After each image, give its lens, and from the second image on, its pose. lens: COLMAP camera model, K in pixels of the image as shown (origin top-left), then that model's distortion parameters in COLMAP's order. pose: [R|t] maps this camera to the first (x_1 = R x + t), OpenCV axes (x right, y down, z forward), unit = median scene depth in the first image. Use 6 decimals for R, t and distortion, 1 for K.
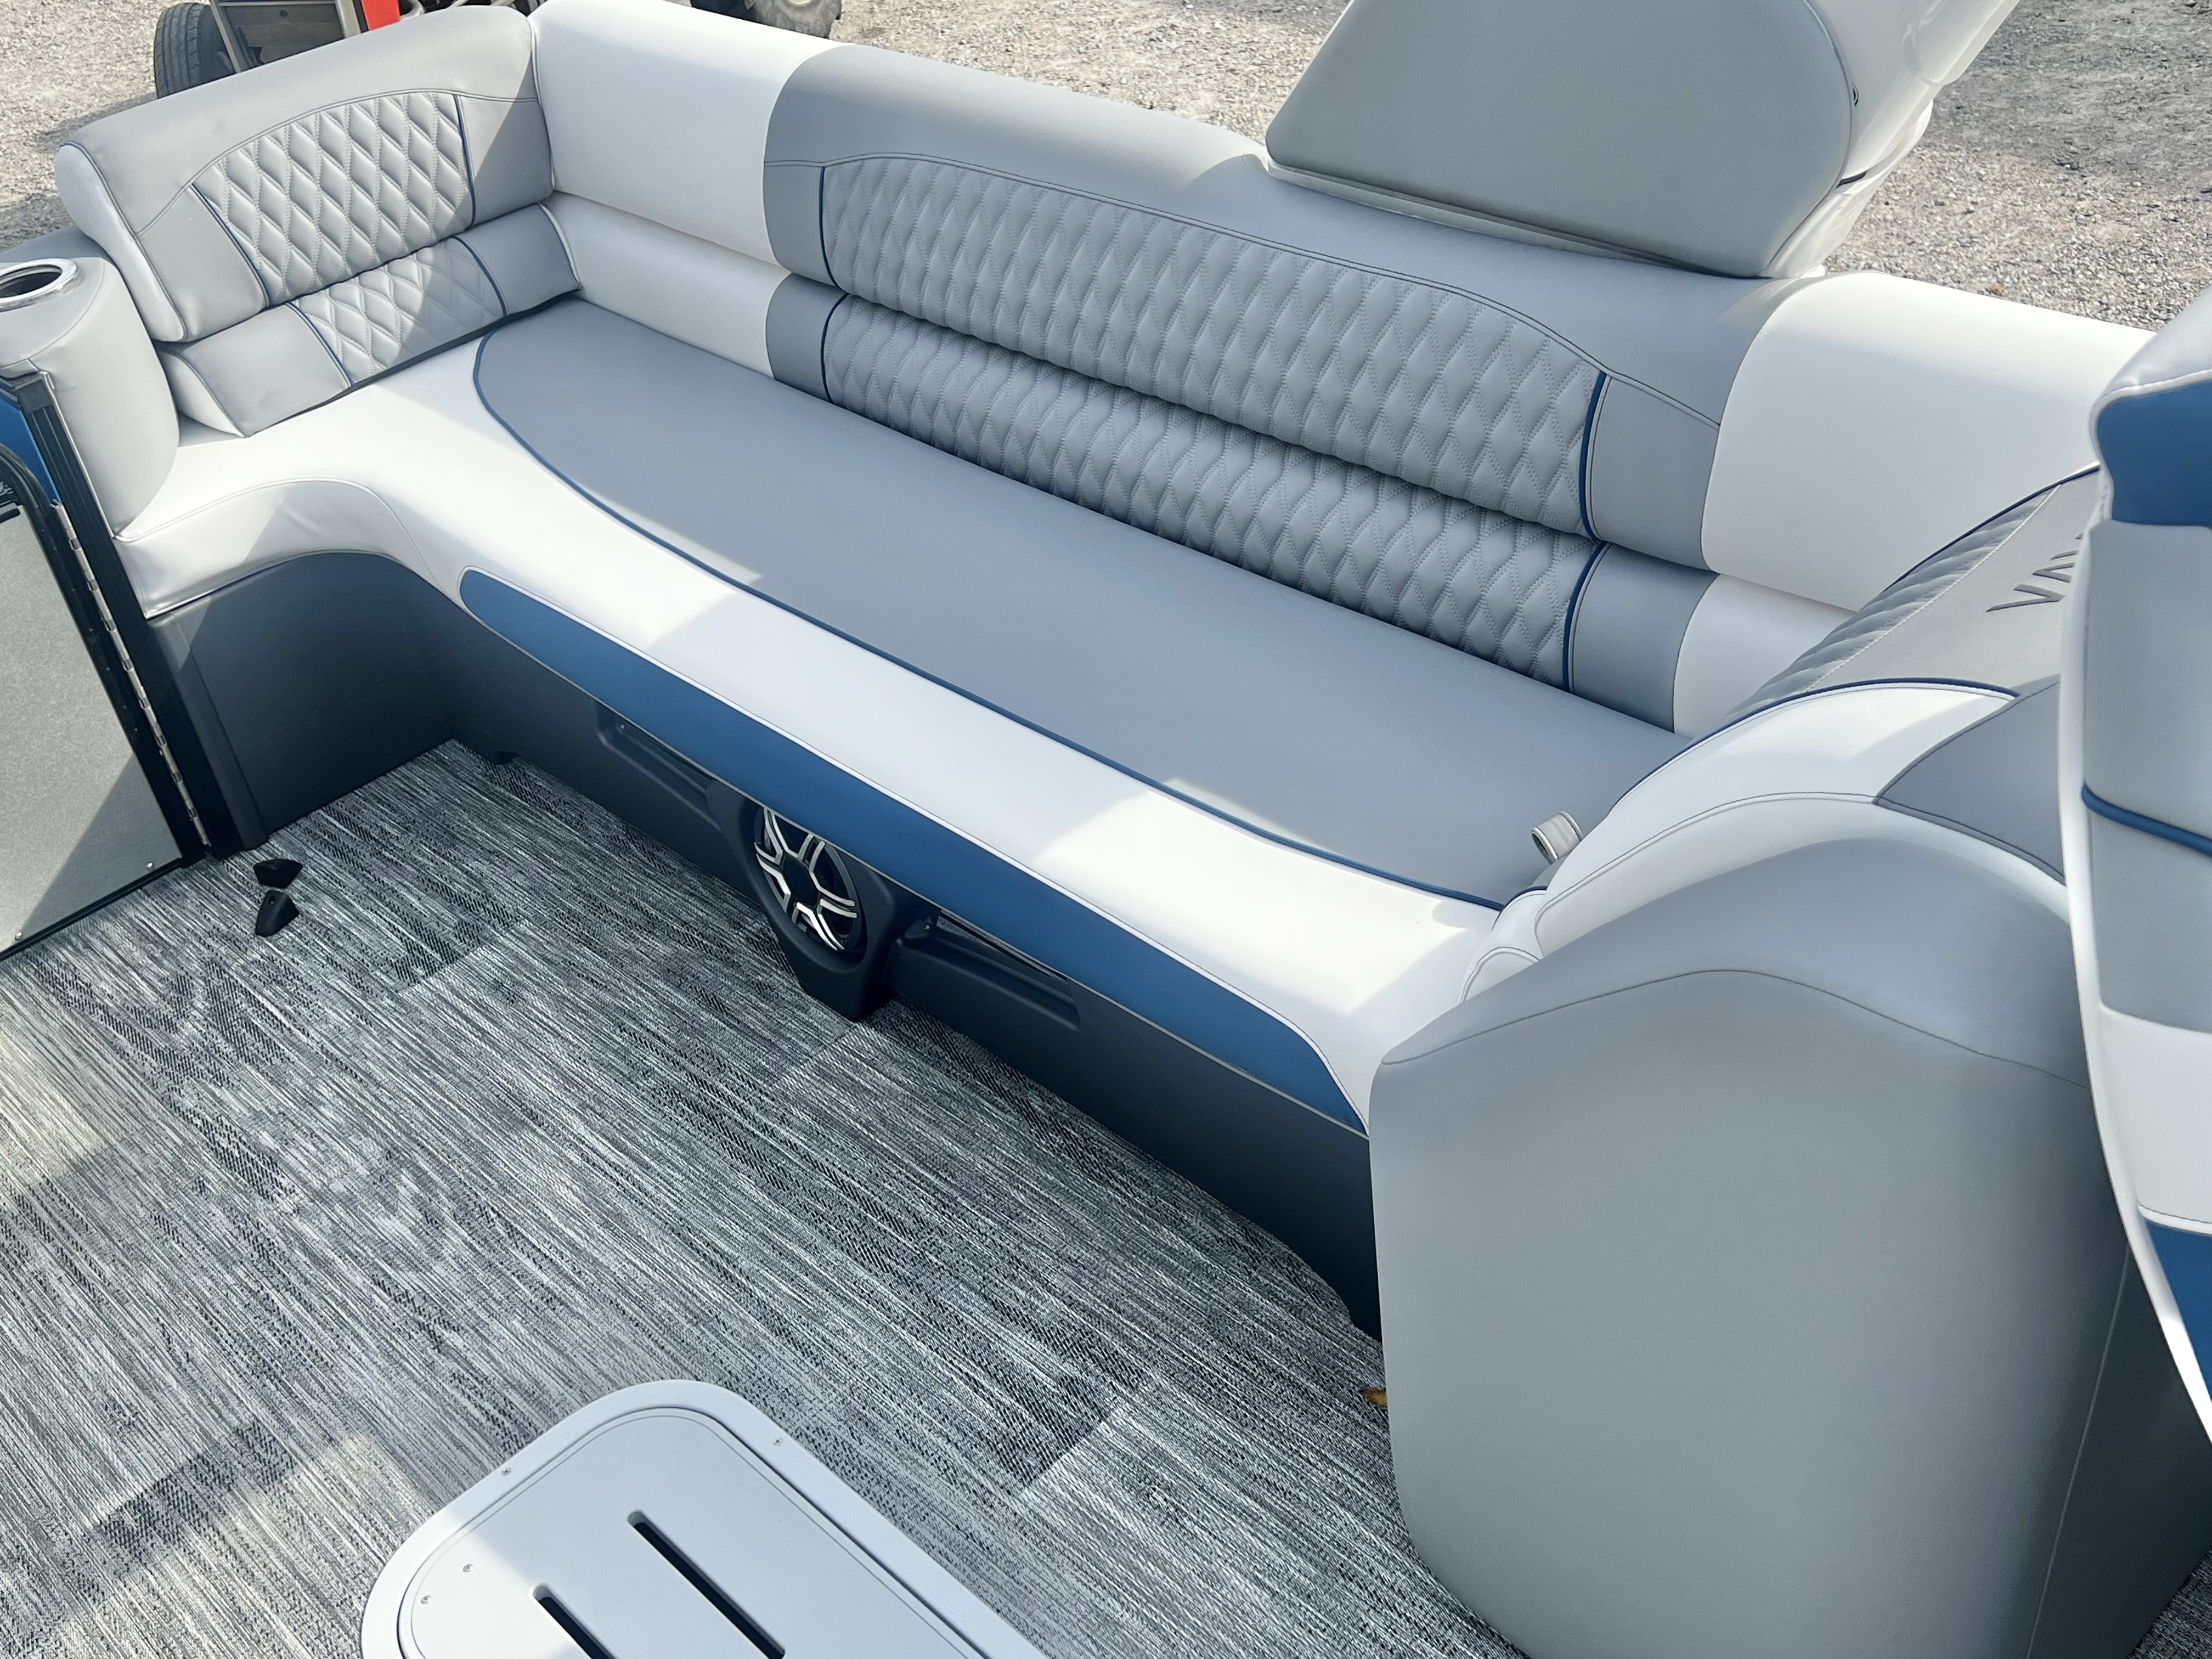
lens RADIAL K [[2277.2, 0, 1131.7], [0, 2277.2, 795.7], [0, 0, 1]] dist [0.015122, 0.000000]
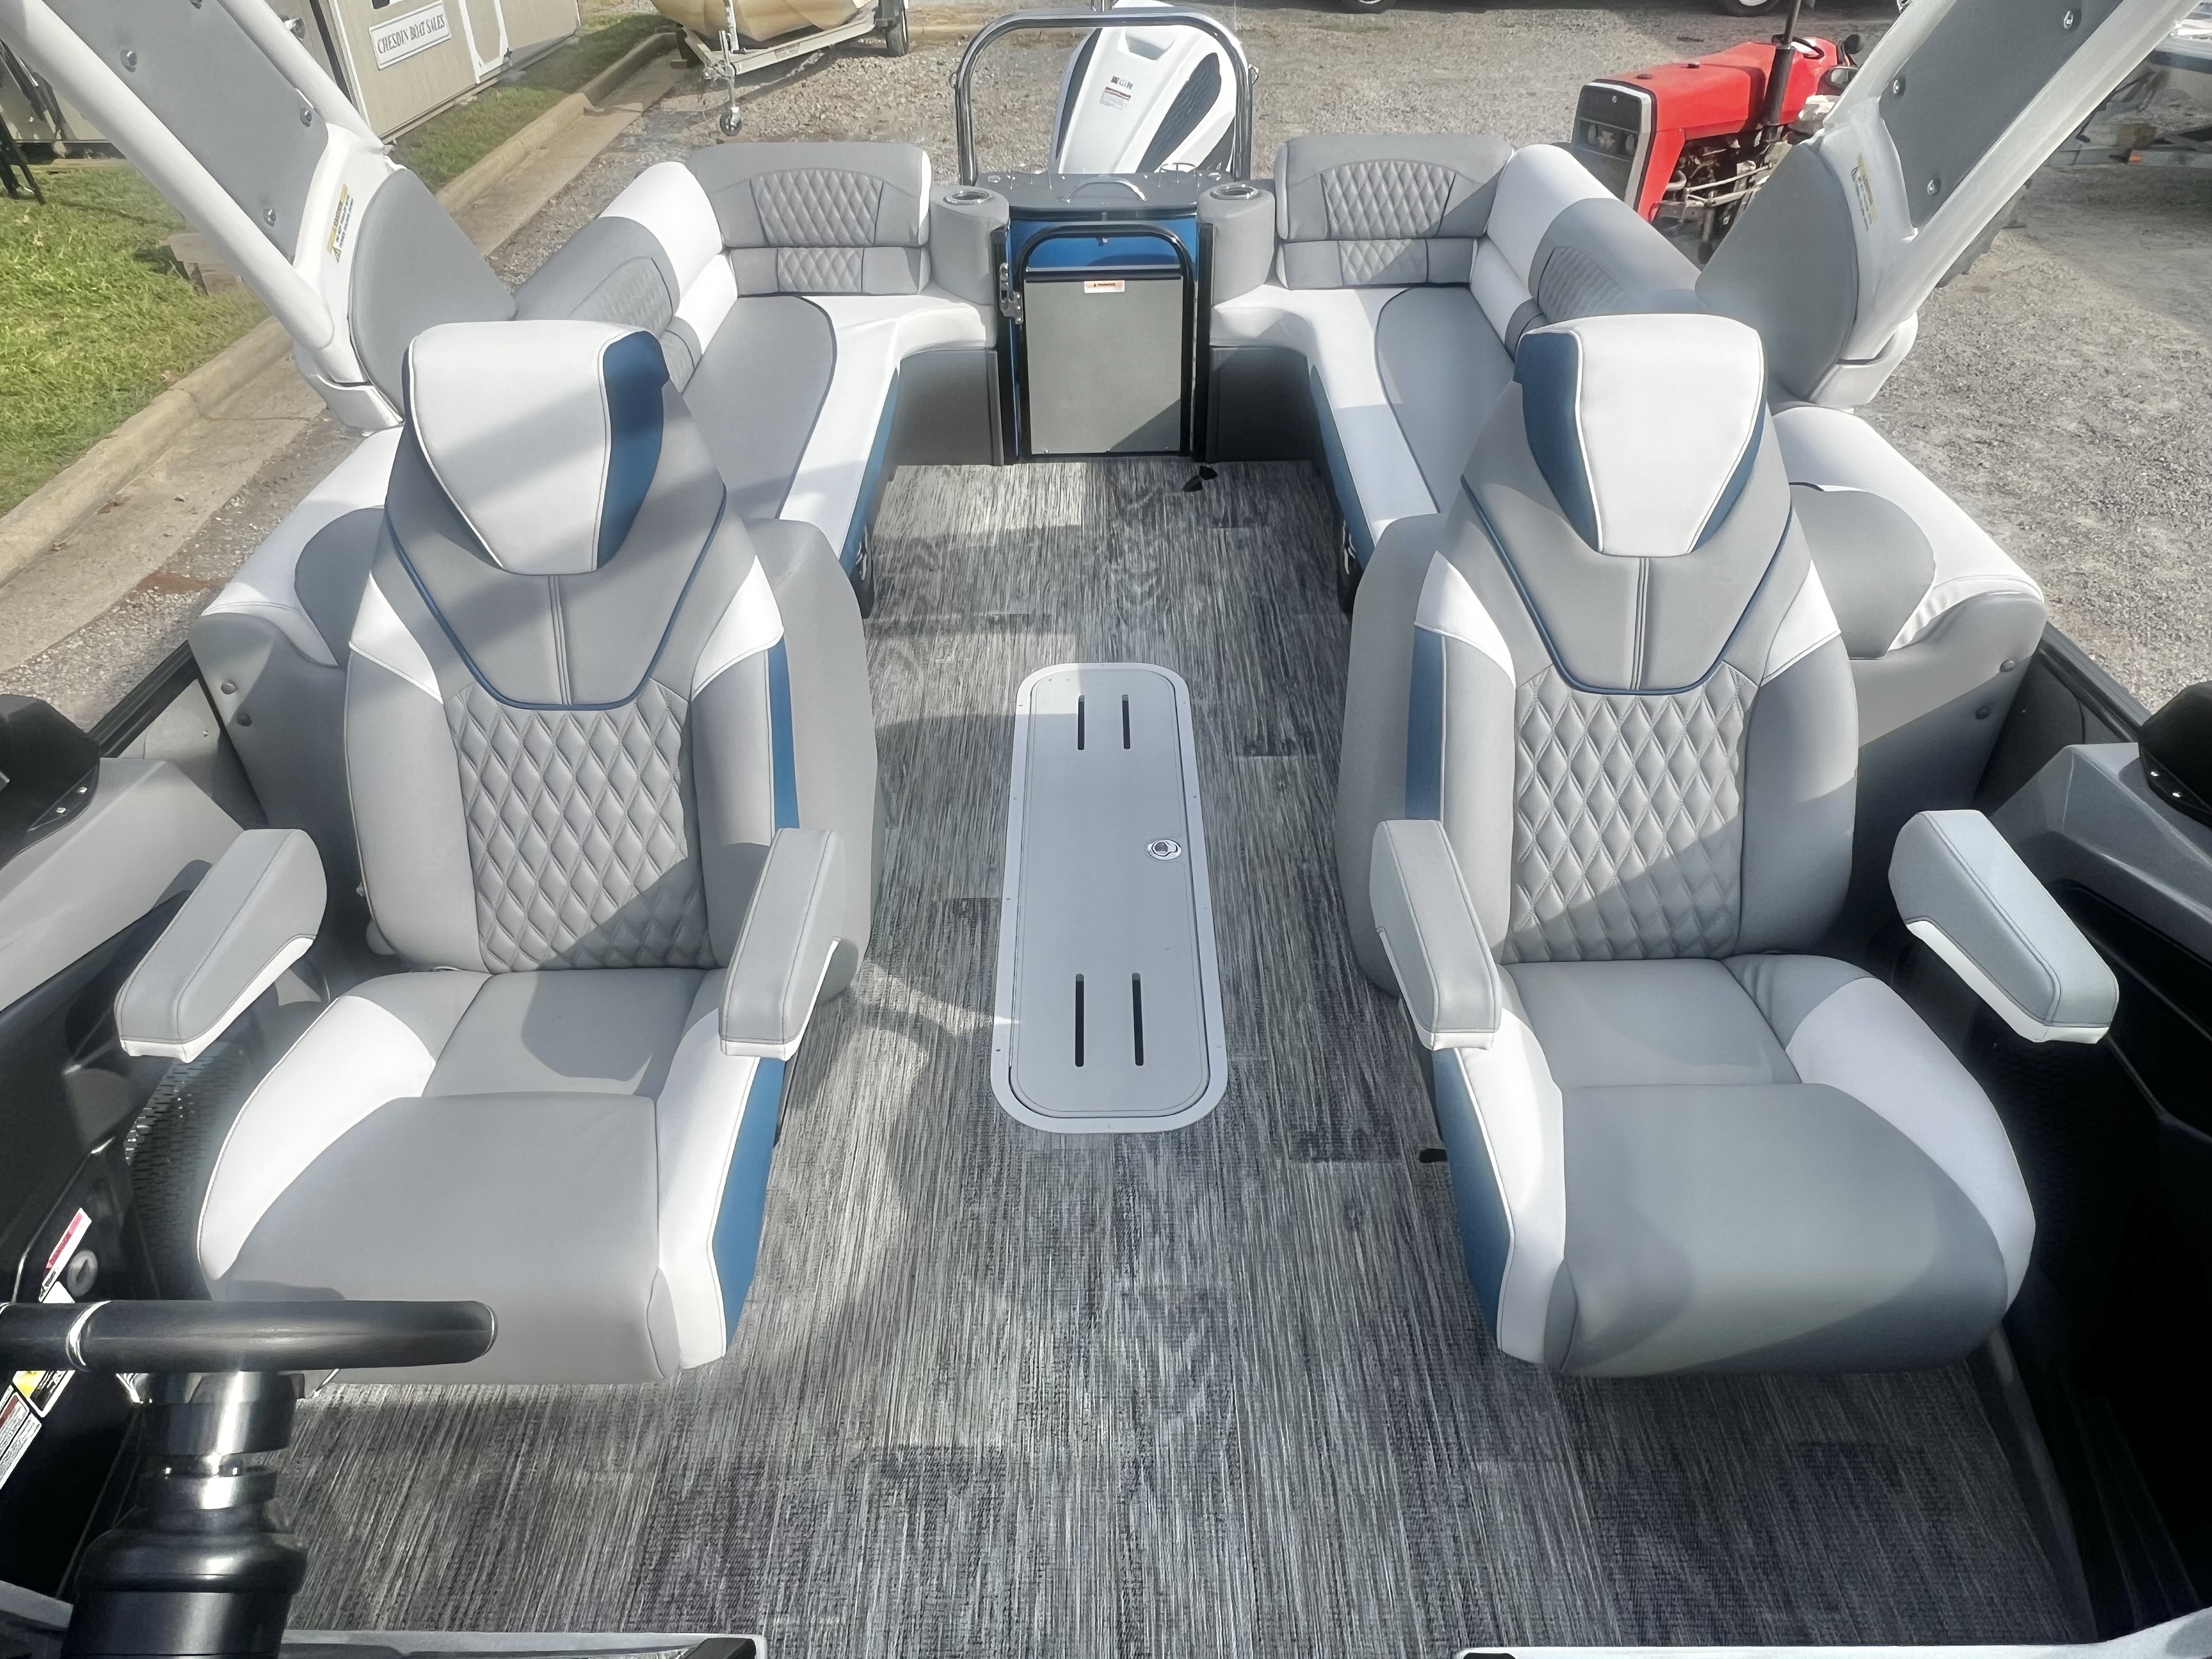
lens RADIAL K [[1437.4, 0, 1088.5], [0, 1437.4, 834.2], [0, 0, 1]] dist [0.000253, -0.000564]
pose [[0.705688, 0.508773, -0.493107, 0.546637], [-0.457796, 0.858598, 0.230722, 0.082246], [0.540766, 0.062924, 0.838816, -0.320973]]
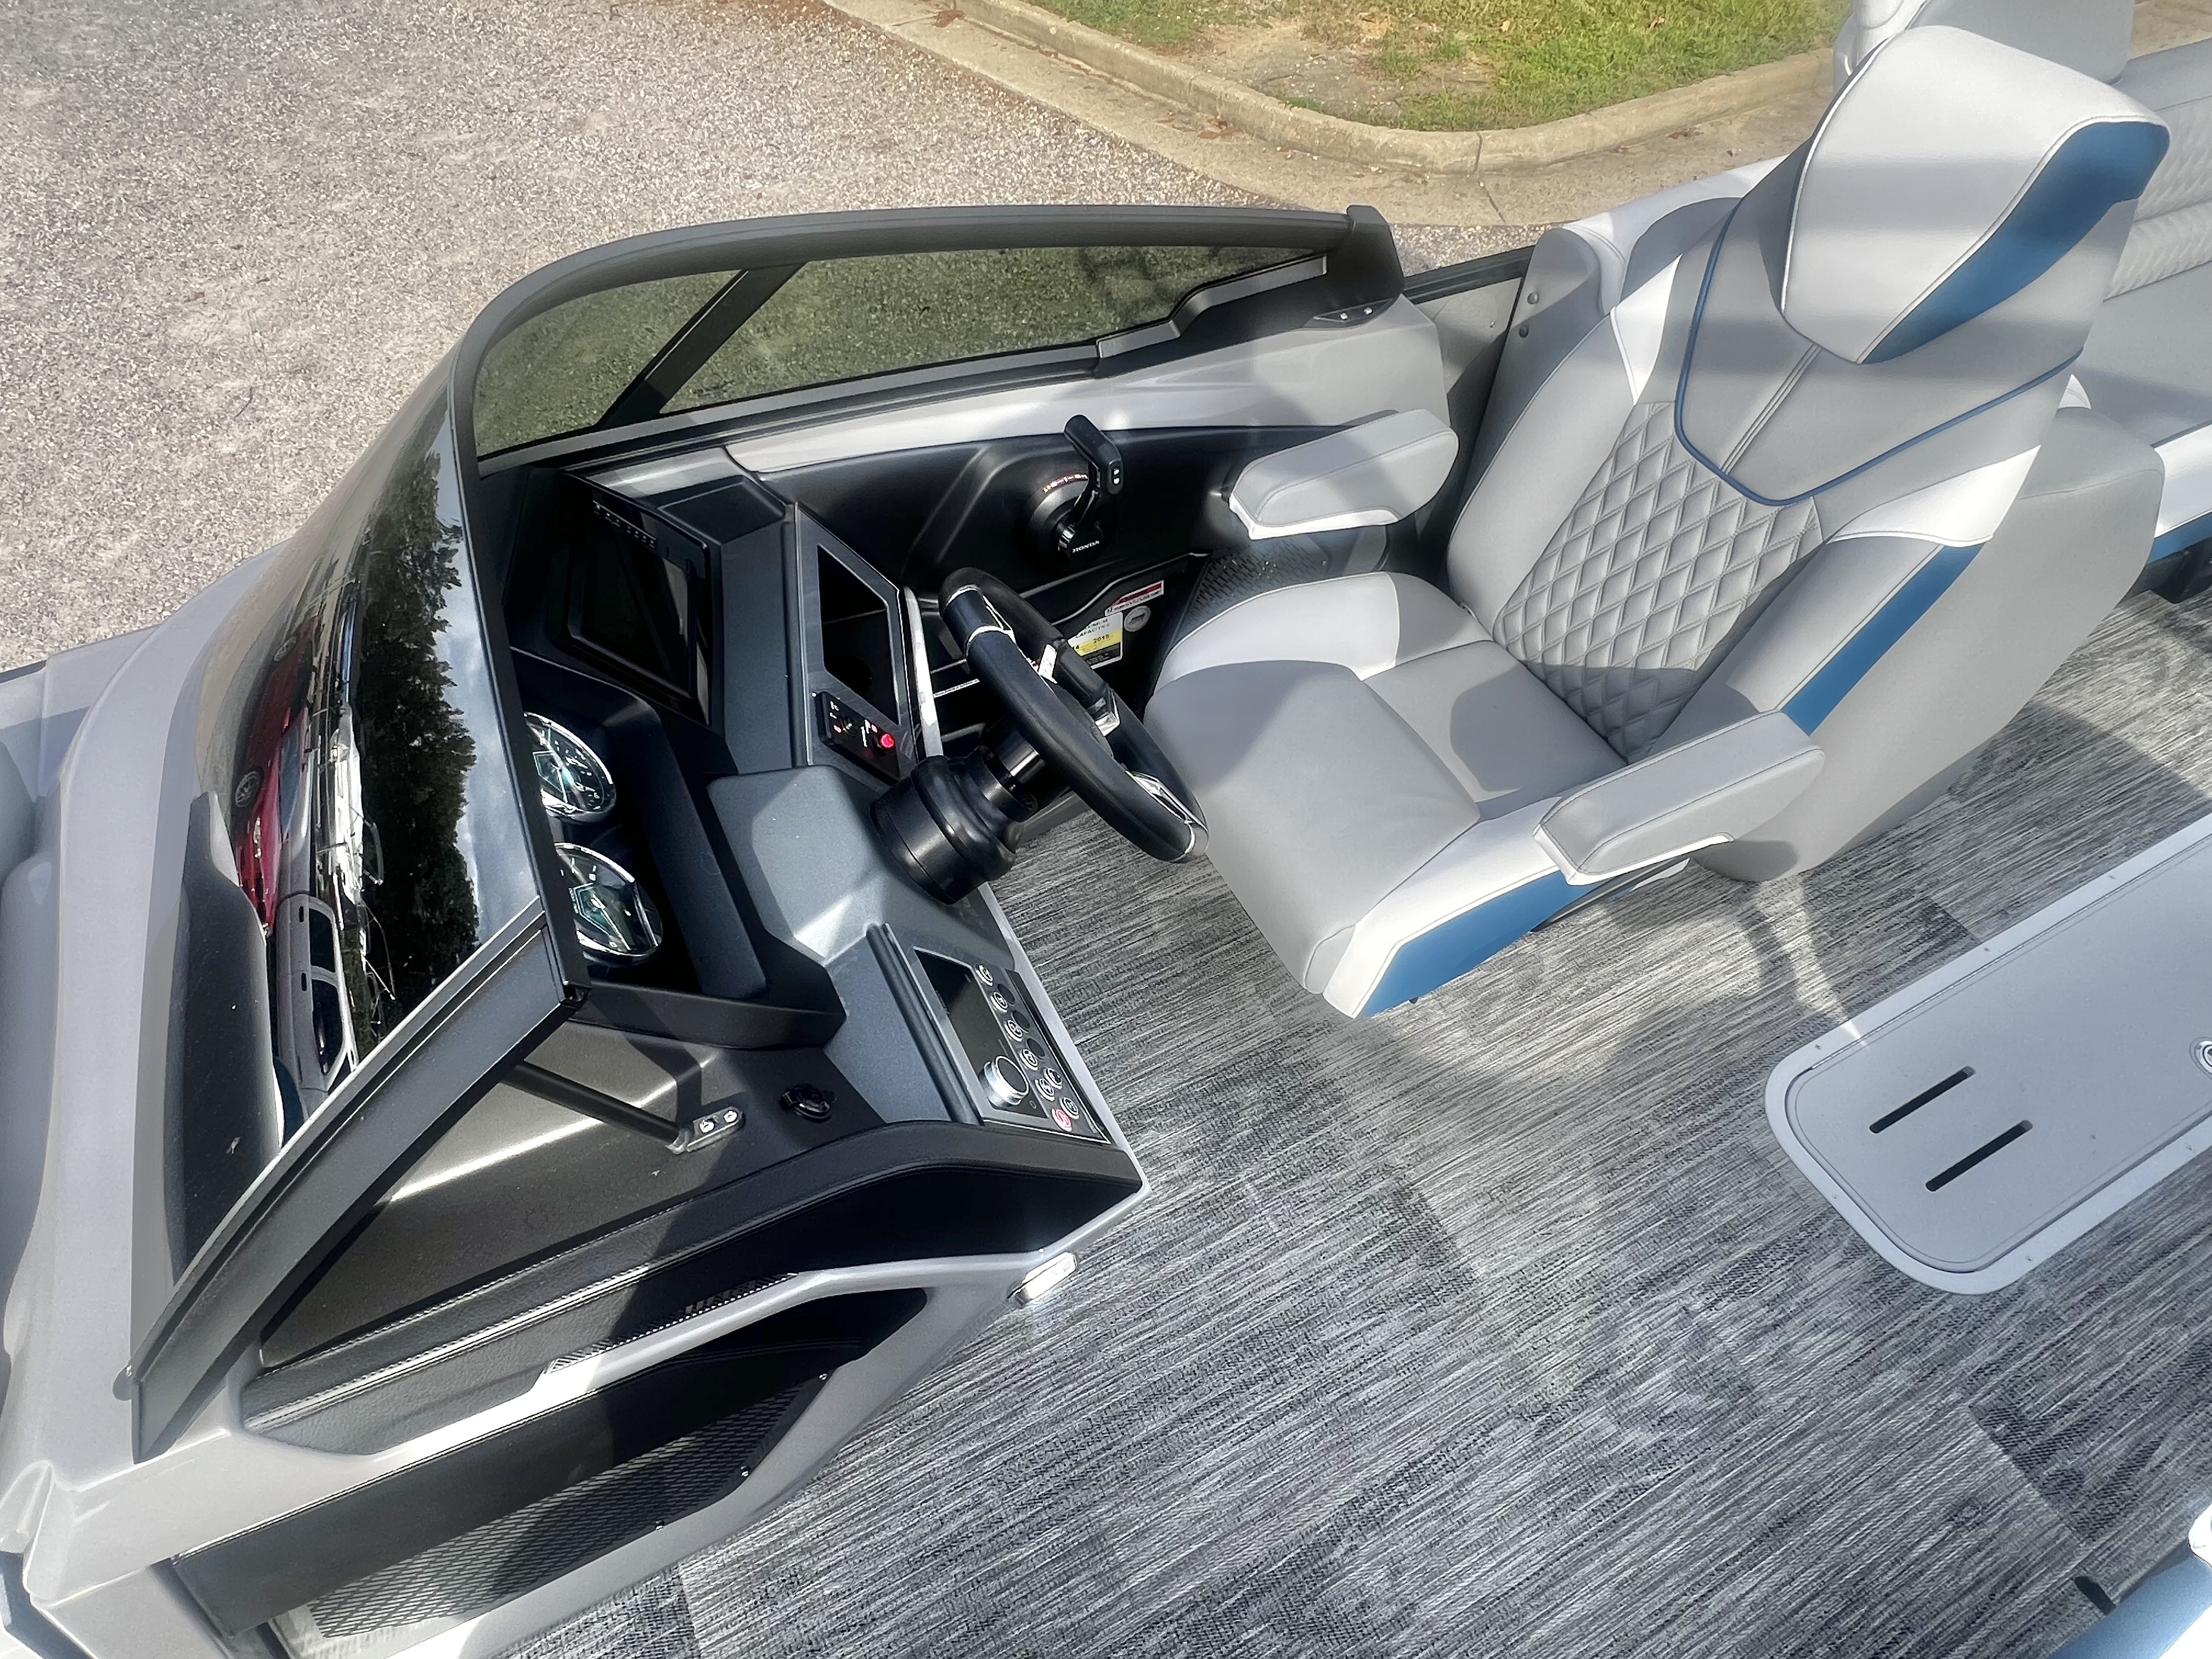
lens RADIAL K [[1179.4, 0, 1082.4], [0, 1179.4, 836.3], [0, 0, 1]] dist [-0.008646, 0.005247]
pose [[-0.305241, 0.818646, -0.486464, 0.489664], [-0.518110, 0.285847, 0.806135, 0.062729], [0.798993, 0.498107, 0.336896, -0.210711]]
